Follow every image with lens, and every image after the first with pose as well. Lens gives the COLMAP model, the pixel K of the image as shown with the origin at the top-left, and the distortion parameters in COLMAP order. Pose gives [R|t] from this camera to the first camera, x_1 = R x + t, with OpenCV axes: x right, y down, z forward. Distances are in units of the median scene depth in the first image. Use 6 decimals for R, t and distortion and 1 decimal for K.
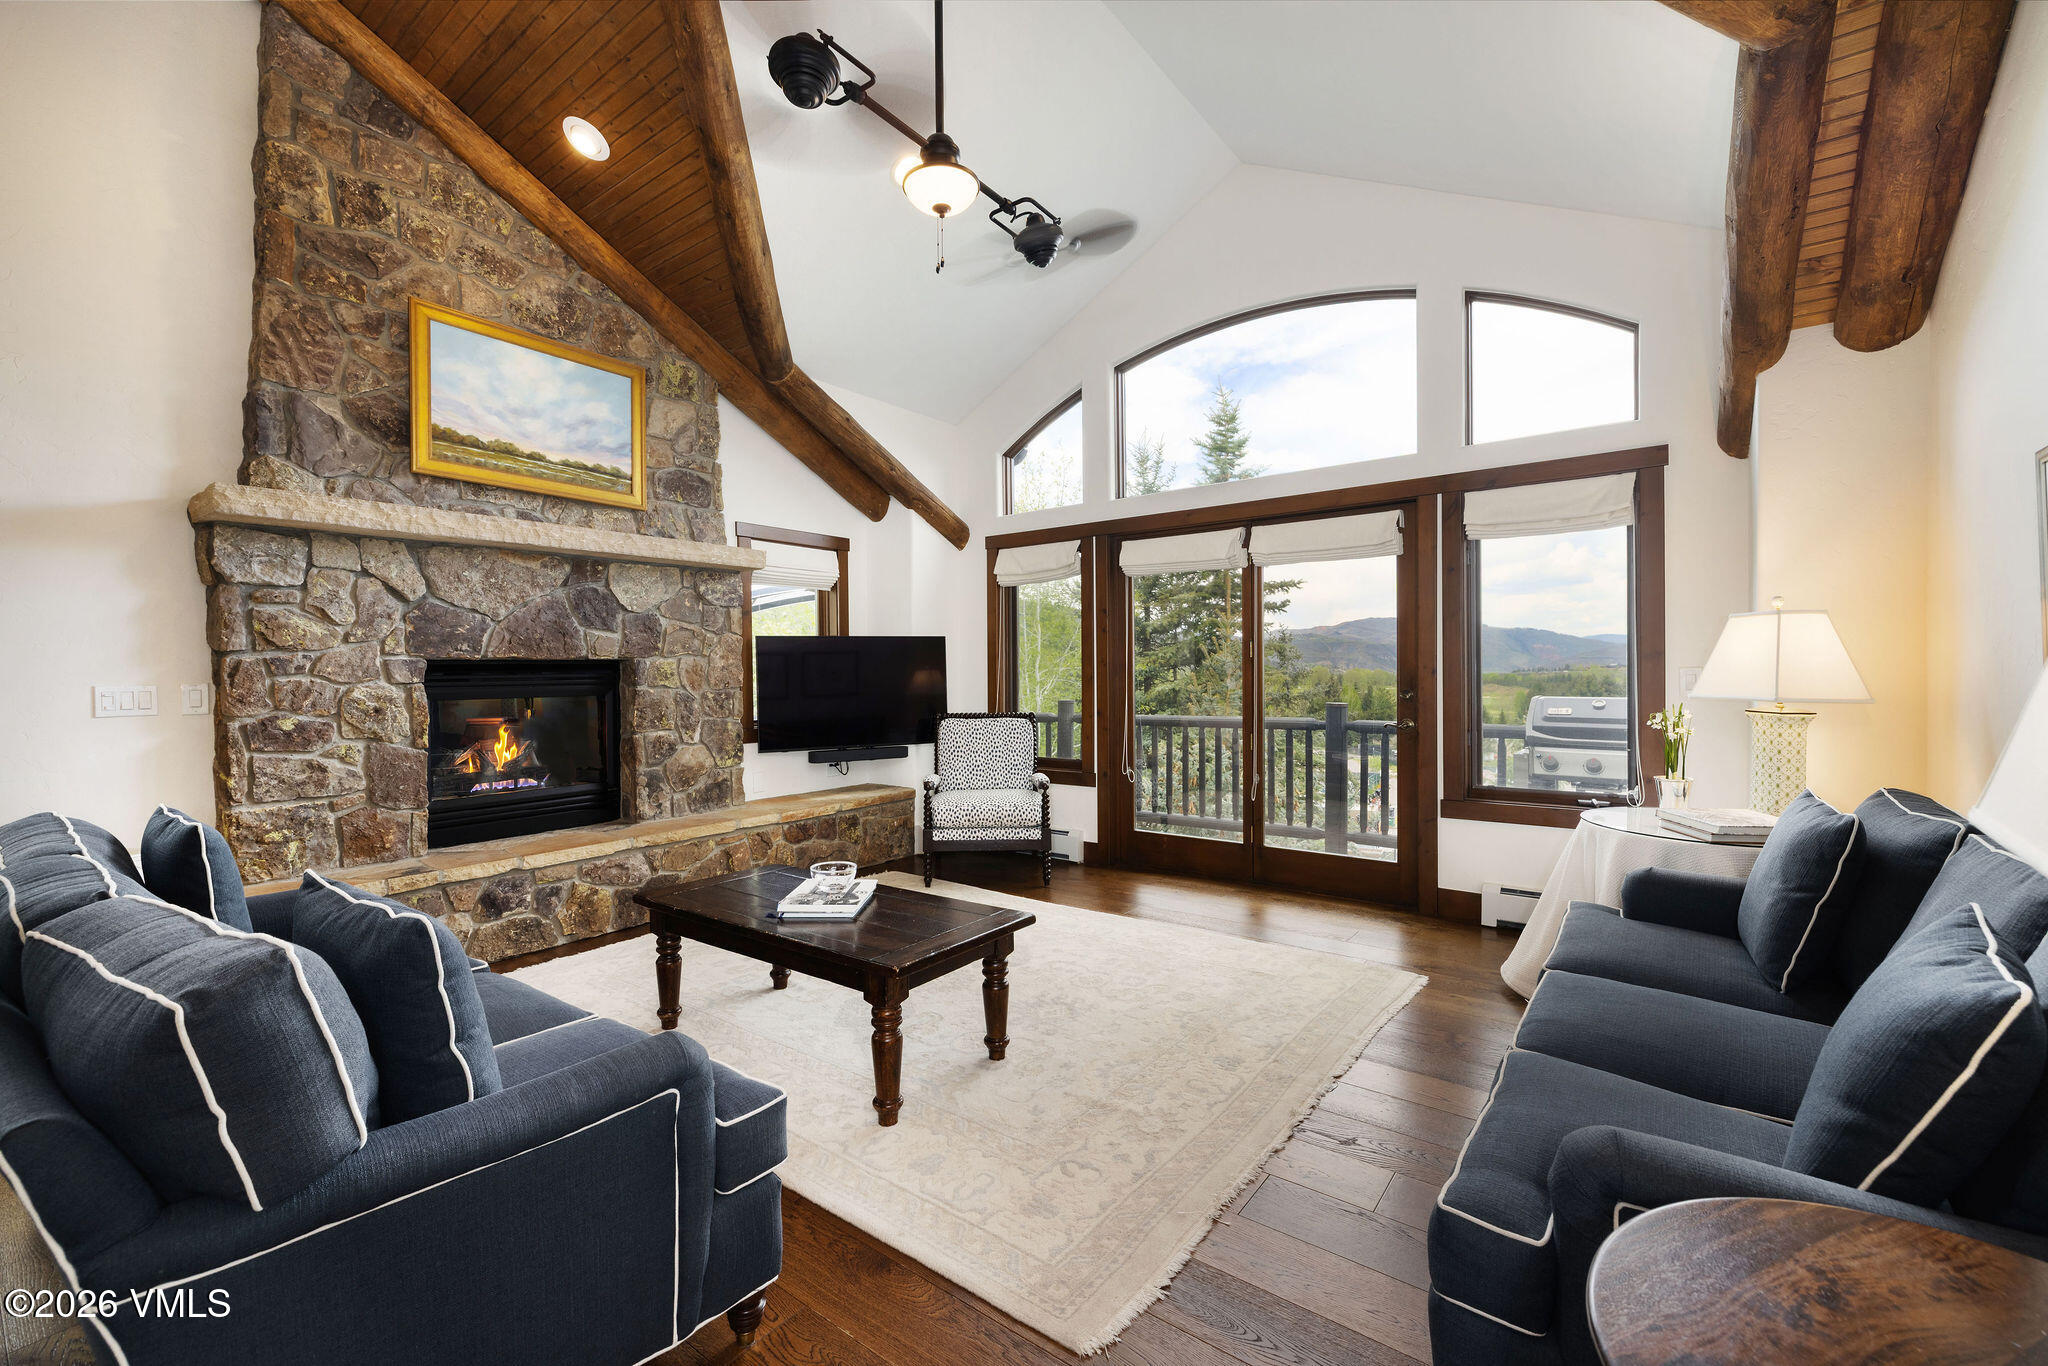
lens RADIAL K [[878.2, 0, 1013.6], [0, 878.2, 679.4], [0, 0, 1]] dist [0.004289, -0.001017]
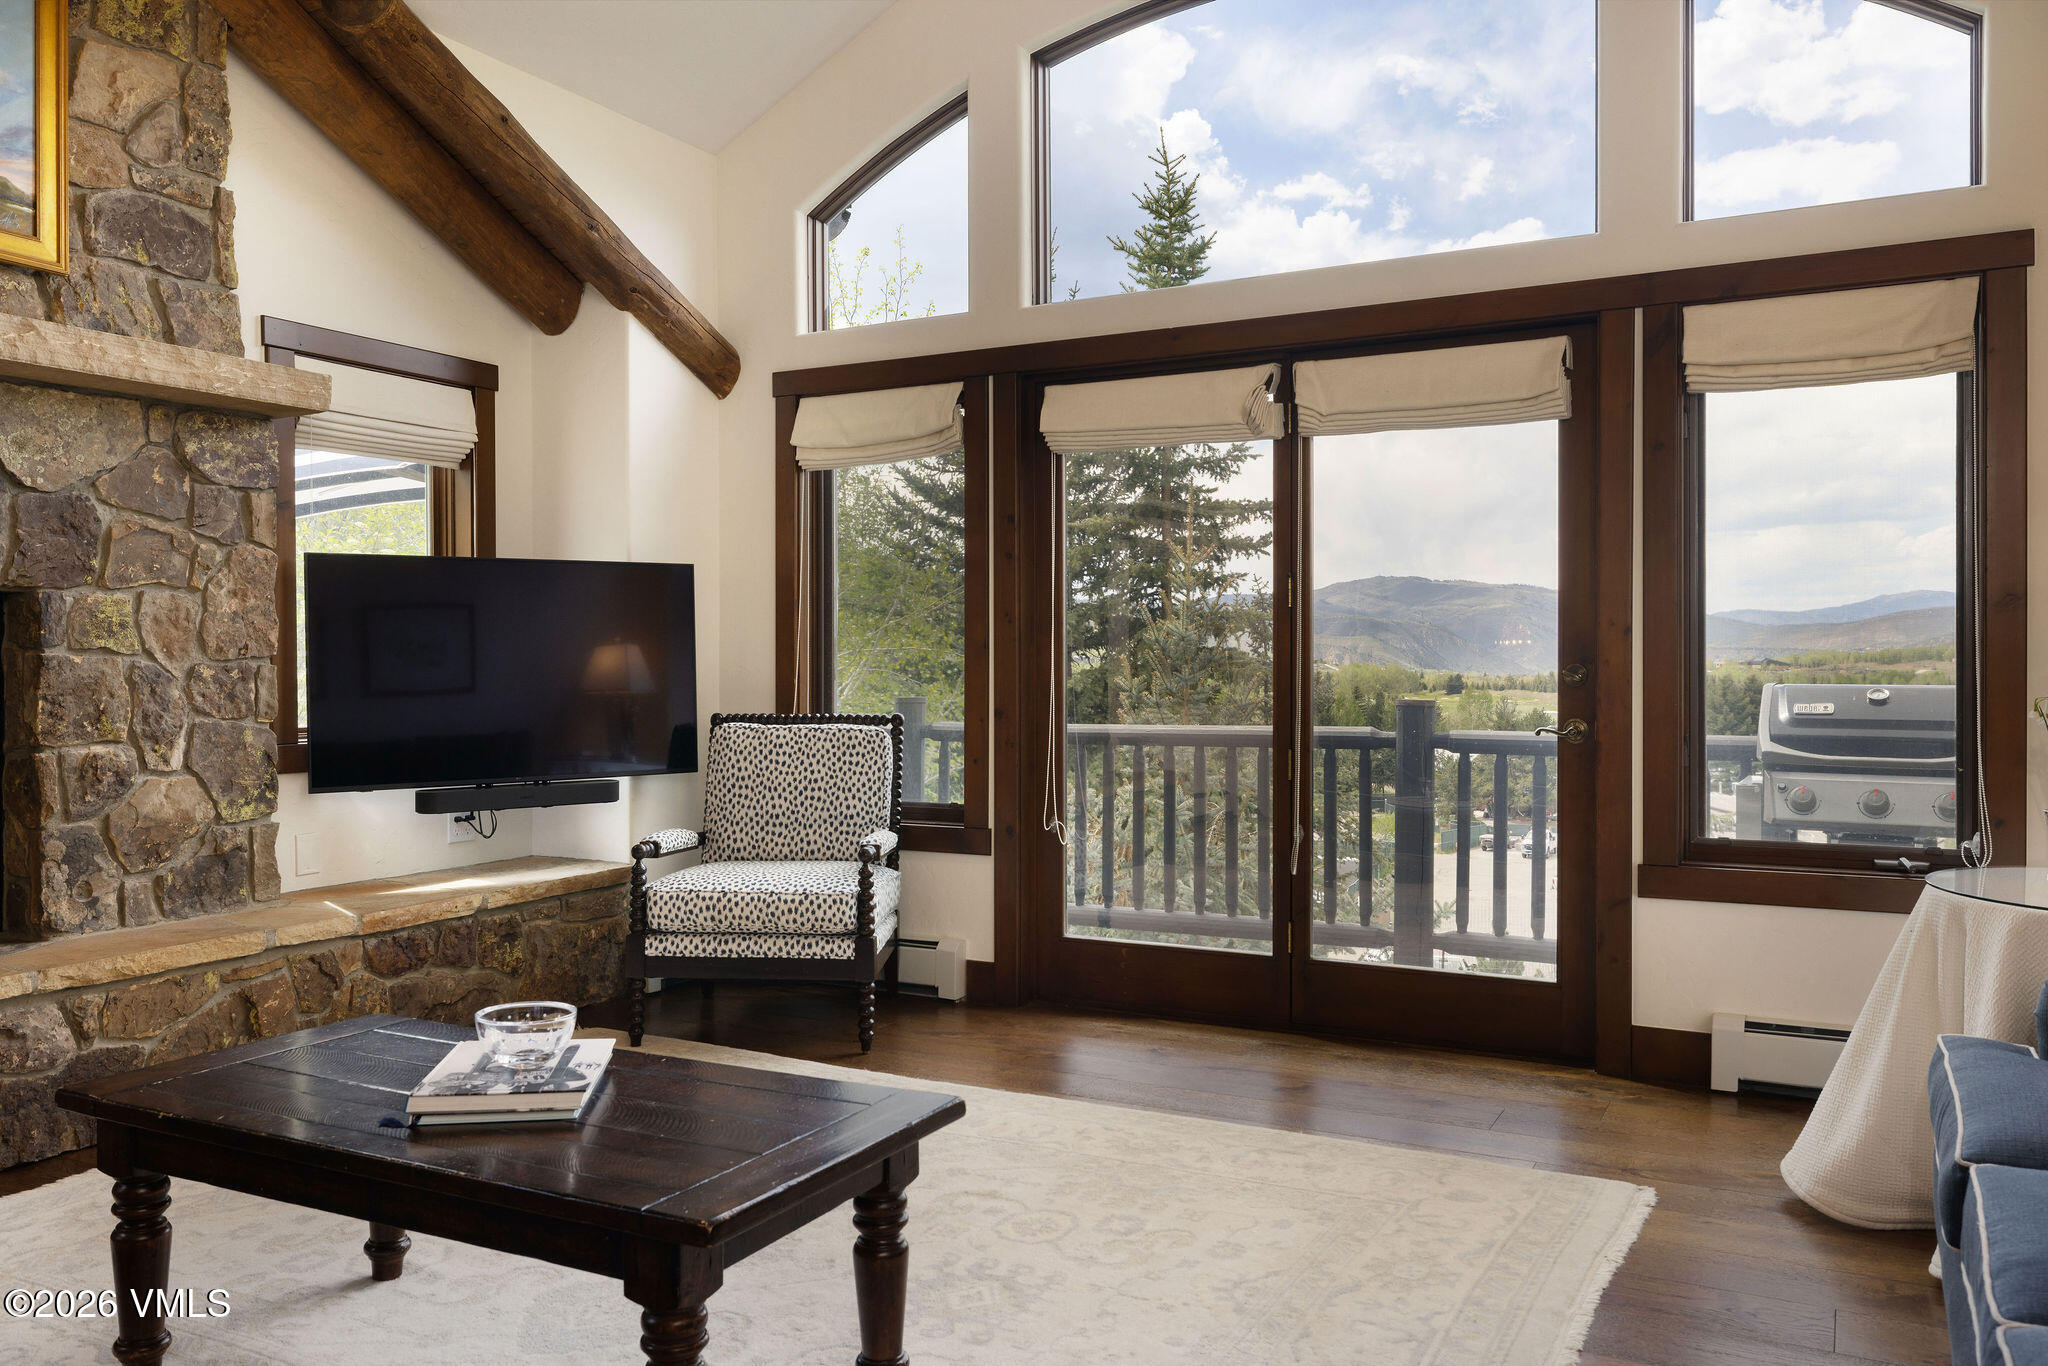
lens RADIAL K [[1588.4, 0, 1022.5], [0, 1588.4, 680.9], [0, 0, 1]] dist [-0.006833, 0.010211]
pose [[0.986357, 0.005967, 0.164511, -0.052098], [-0.005992, 0.999982, -0.000343, 0.022293], [-0.164510, -0.000648, 0.986375, 0.078008]]
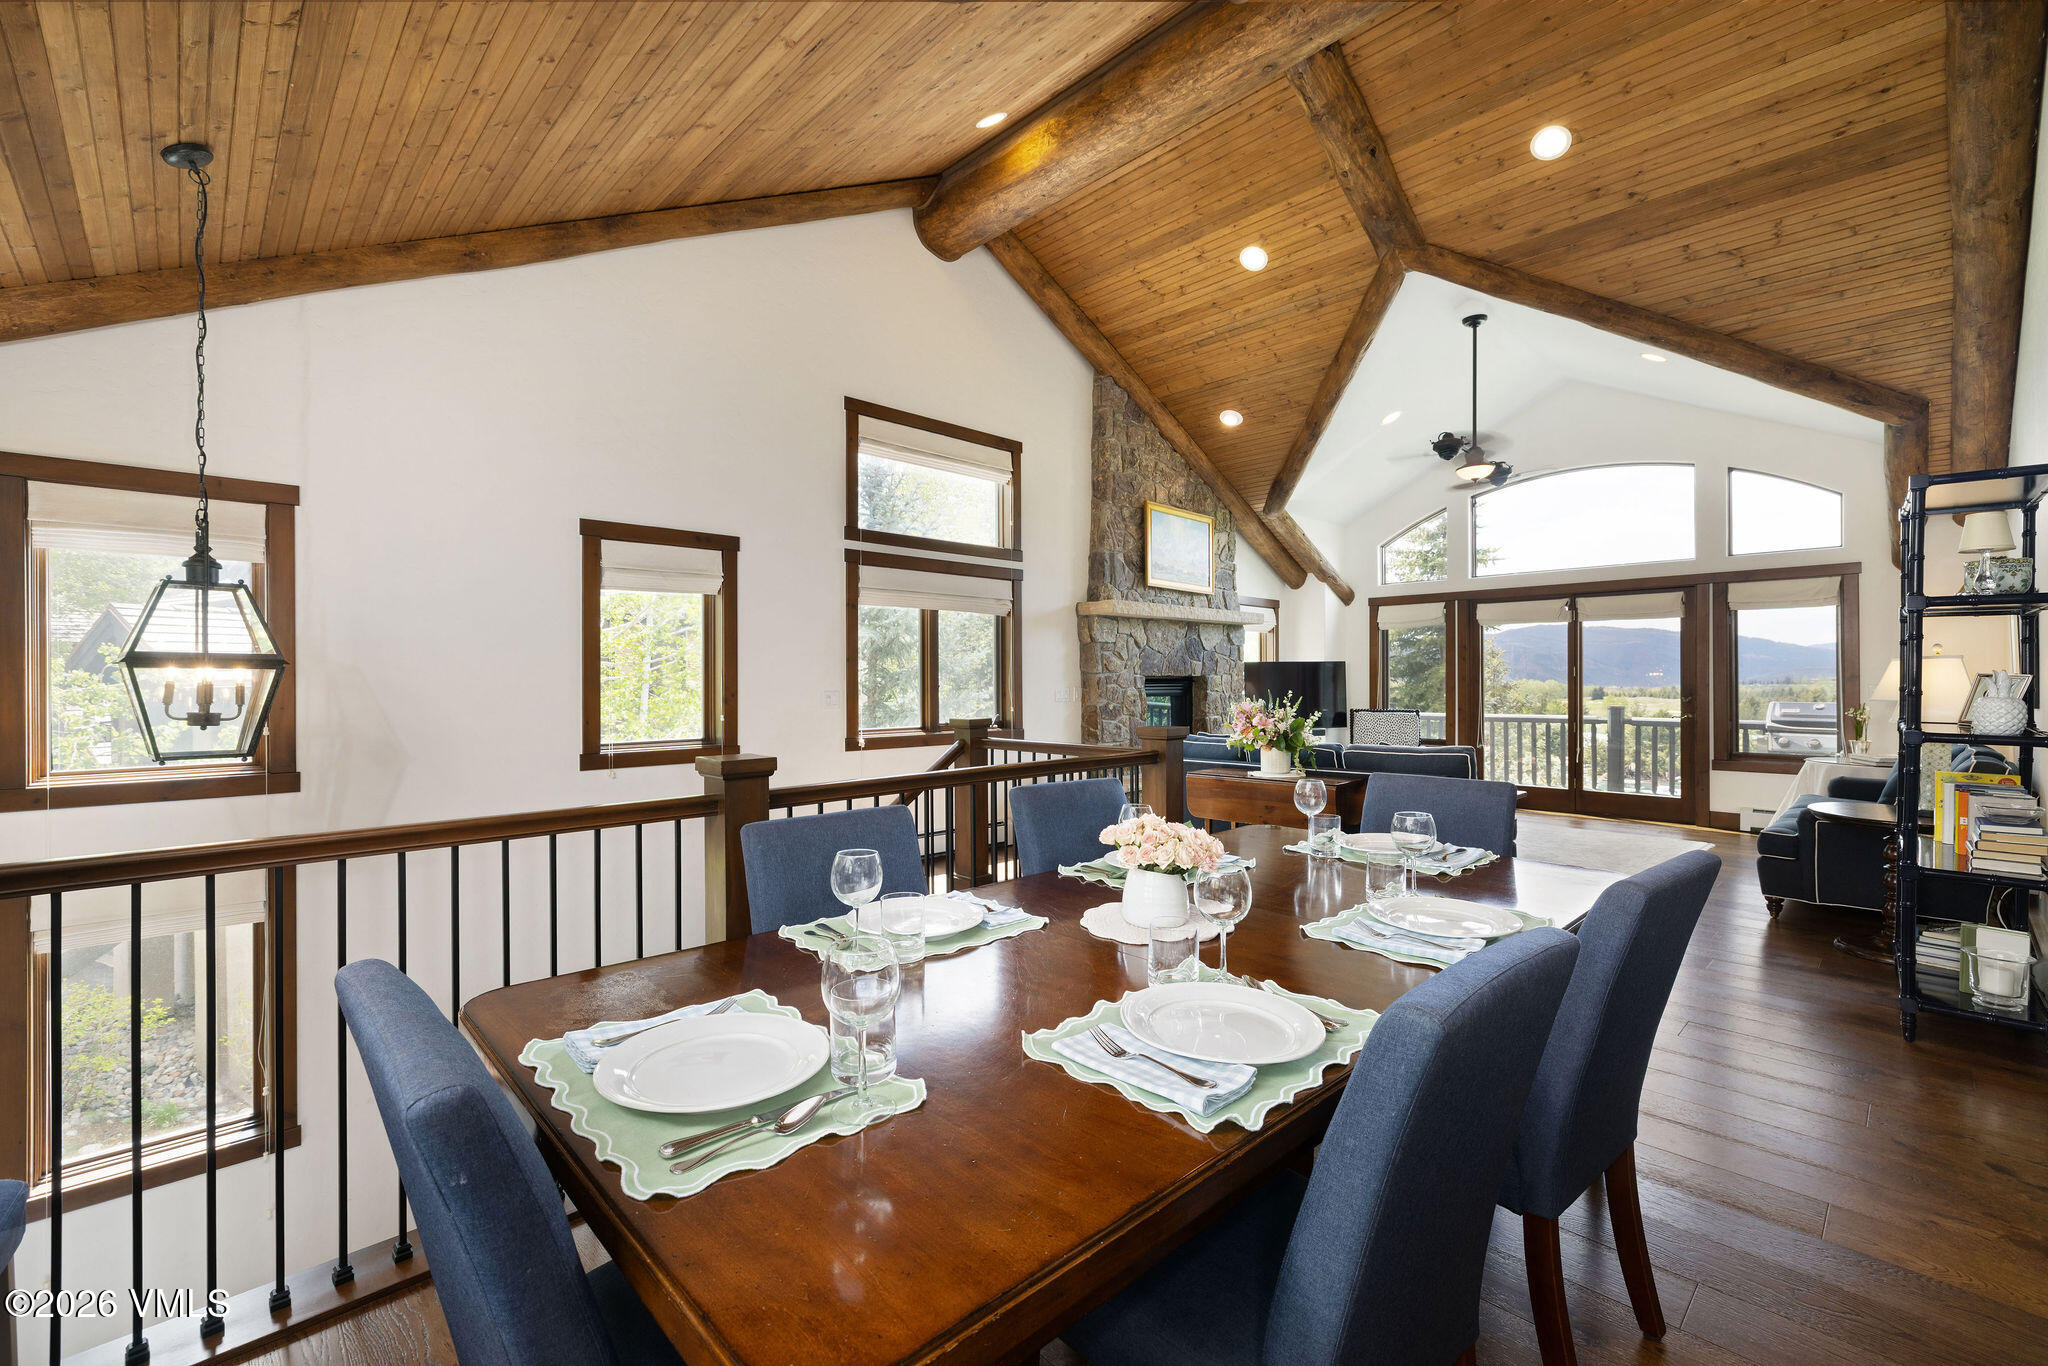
lens RADIAL K [[878.2, 0, 972.0], [0, 878.2, 681.0], [0, 0, 1]] dist [0.004289, -0.001017]
pose [[0.982818, 0.006039, -0.184477, -0.572194], [-0.007564, 0.999943, -0.007565, 0.004911], [0.184421, 0.008830, 0.982808, -0.888692]]
